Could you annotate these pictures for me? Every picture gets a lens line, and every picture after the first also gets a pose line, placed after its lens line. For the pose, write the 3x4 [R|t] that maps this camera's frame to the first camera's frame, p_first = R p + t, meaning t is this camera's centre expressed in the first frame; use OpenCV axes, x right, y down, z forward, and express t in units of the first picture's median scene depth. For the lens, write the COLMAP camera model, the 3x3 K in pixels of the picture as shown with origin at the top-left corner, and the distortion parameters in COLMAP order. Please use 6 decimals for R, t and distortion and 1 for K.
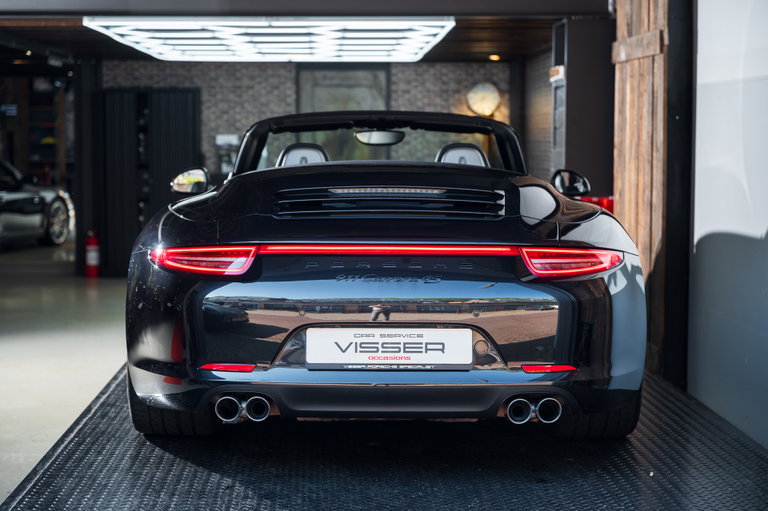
lens RADIAL K [[1483.8, 0, 382.5], [0, 1483.8, 254.1], [0, 0, 1]] dist [0.084057, 0.000000]
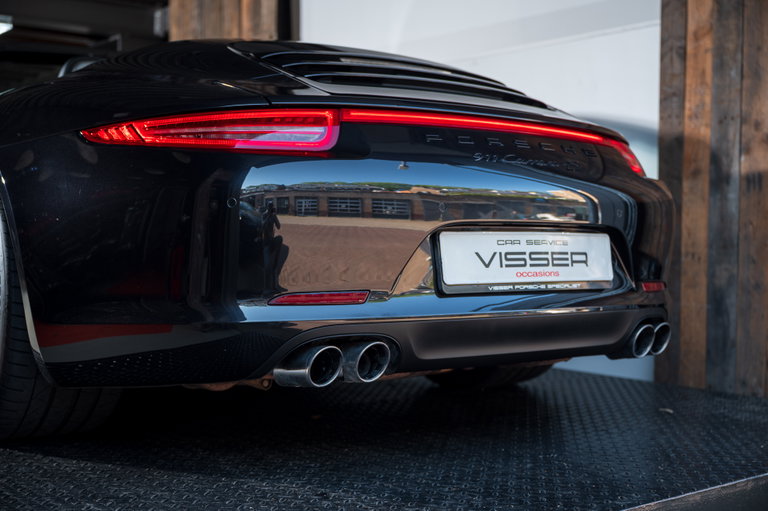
lens RADIAL K [[1001.3, 0, 388.9], [0, 1001.3, 255.9], [0, 0, 1]] dist [0.000455, 0.000000]
pose [[0.799811, -0.006462, 0.600218, -0.334759], [0.035223, 0.998724, -0.036184, 0.075947], [-0.599218, 0.050082, 0.799018, 0.663059]]
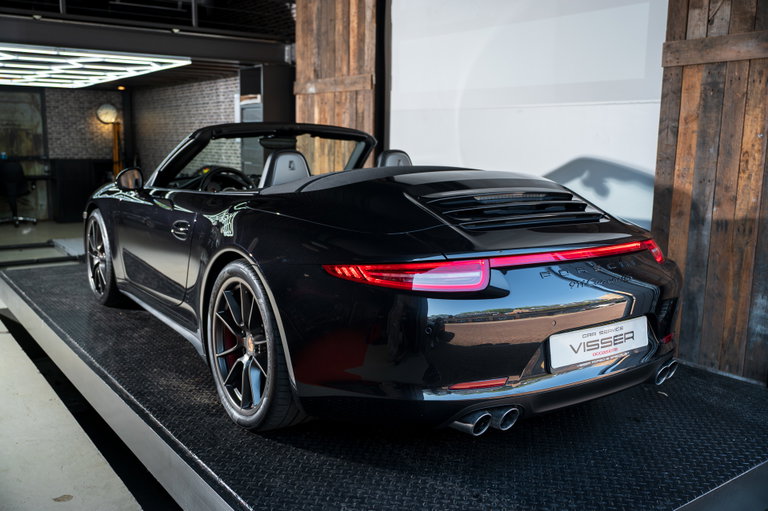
lens RADIAL K [[691.0, 0, 379.6], [0, 691.0, 255.3], [0, 0, 1]] dist [-0.007962, 0.014882]
pose [[0.827803, -0.083425, 0.554782, -0.417400], [0.031508, 0.994235, 0.102493, -0.060570], [-0.560134, -0.067364, 0.825659, 0.670171]]
